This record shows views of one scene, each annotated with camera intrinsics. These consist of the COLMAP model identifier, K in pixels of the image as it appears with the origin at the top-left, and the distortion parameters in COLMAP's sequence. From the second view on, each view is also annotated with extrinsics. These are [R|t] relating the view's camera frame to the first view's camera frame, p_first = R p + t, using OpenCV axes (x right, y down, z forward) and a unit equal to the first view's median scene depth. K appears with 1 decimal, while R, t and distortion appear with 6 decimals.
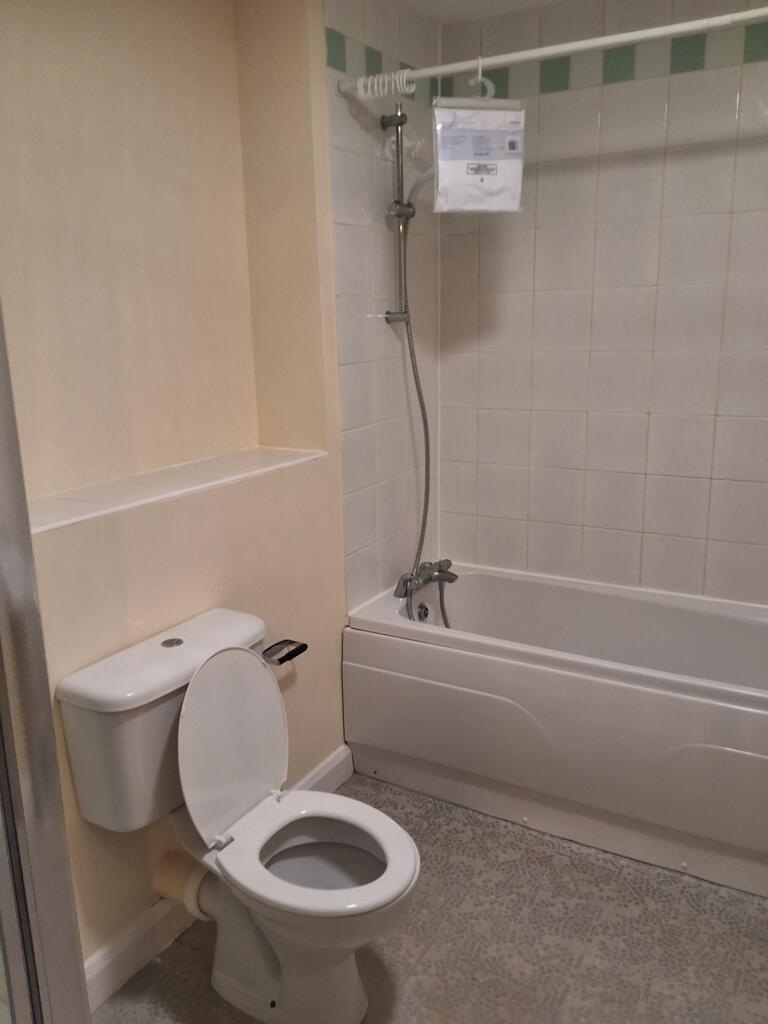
lens RADIAL K [[767.0, 0, 390.2], [0, 767.0, 484.3], [0, 0, 1]] dist [0.090672, -0.108746]
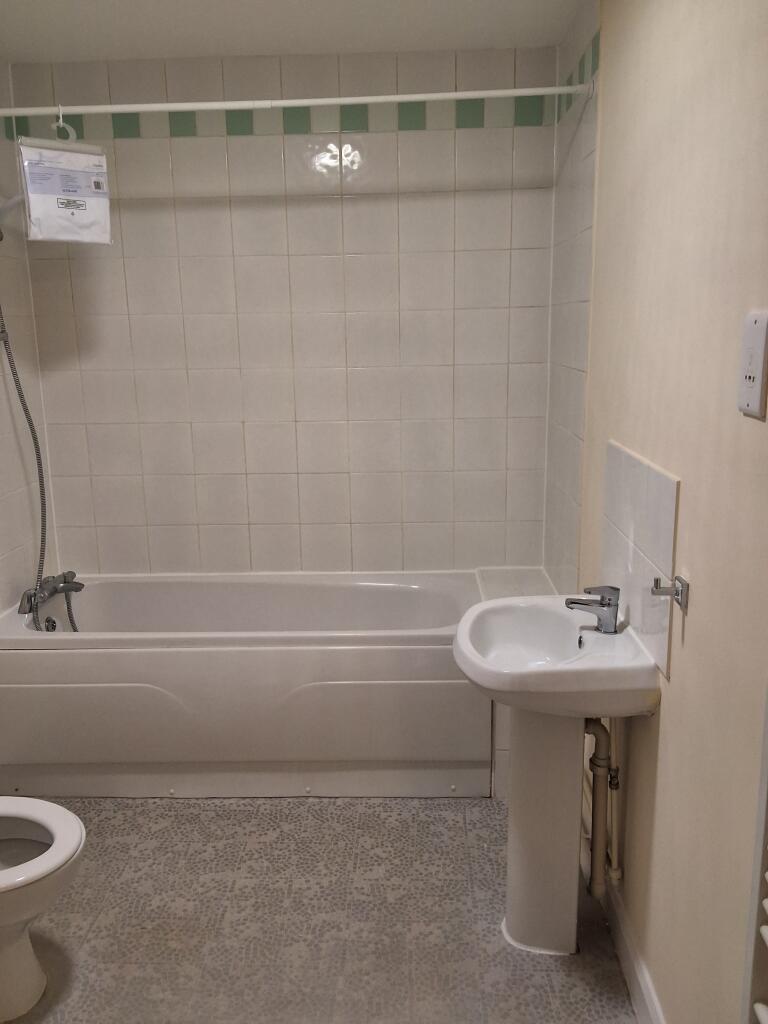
lens RADIAL K [[767.0, 0, 390.2], [0, 767.0, 484.3], [0, 0, 1]] dist [0.090672, -0.108746]
pose [[0.869051, -0.091759, 0.486139, -0.060054], [0.106114, 0.994352, -0.002010, 0.036386], [-0.483209, 0.053333, 0.873879, -0.152956]]
